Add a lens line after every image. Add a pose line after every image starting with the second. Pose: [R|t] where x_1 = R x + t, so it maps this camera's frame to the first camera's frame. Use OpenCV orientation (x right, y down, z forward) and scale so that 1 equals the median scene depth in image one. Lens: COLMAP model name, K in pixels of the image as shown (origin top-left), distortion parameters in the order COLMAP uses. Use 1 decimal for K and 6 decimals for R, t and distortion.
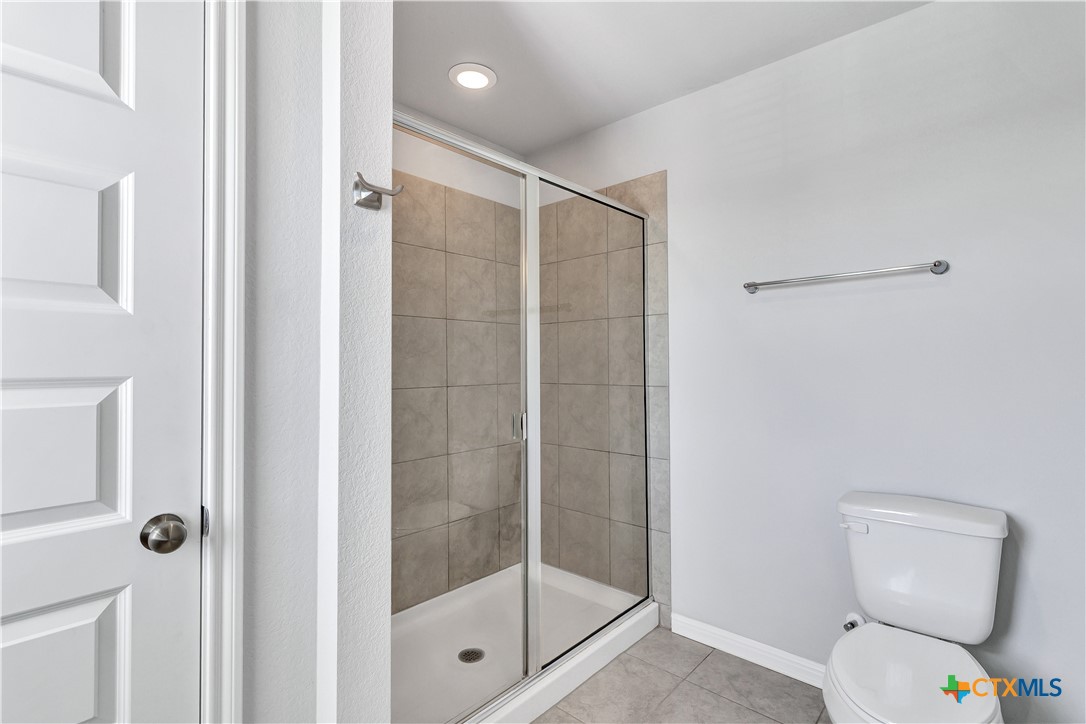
lens RADIAL K [[514.3, 0, 549.4], [0, 514.3, 353.2], [0, 0, 1]] dist [0.003455, 0.000795]
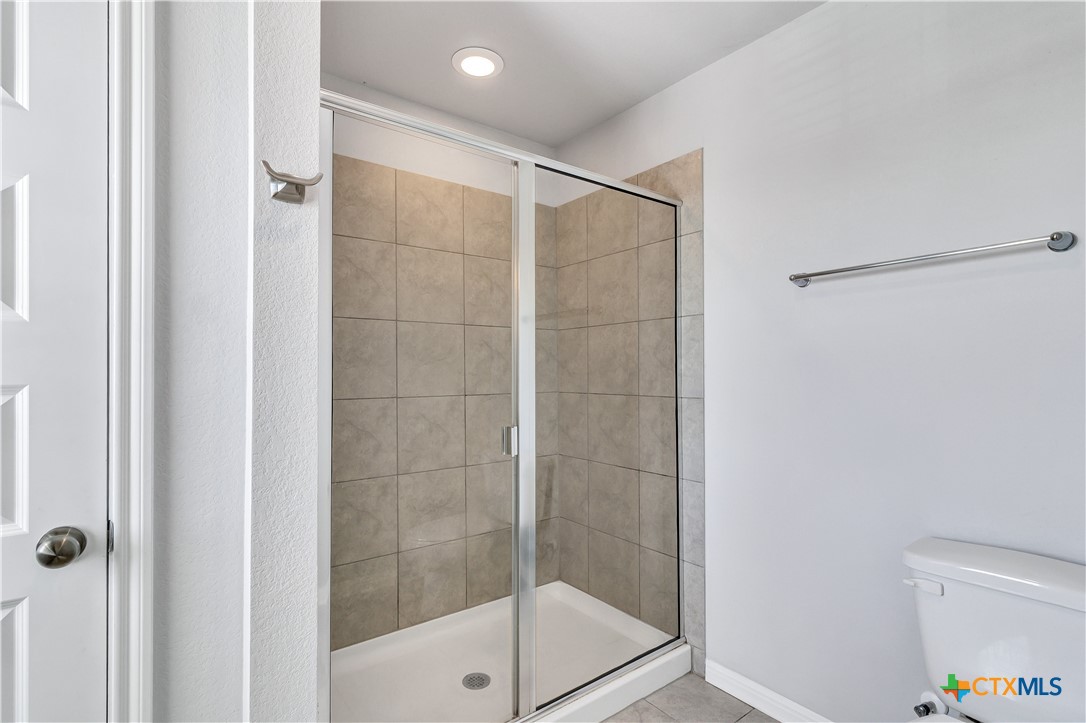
lens RADIAL K [[513.6, 0, 533.7], [0, 513.6, 366.4], [0, 0, 1]] dist [0.002373, 0.000163]
pose [[0.978798, 0.000376, -0.204826, 0.128098], [0.002070, 0.999929, 0.011728, 0.000245], [0.204816, -0.011904, 0.978728, 0.095616]]
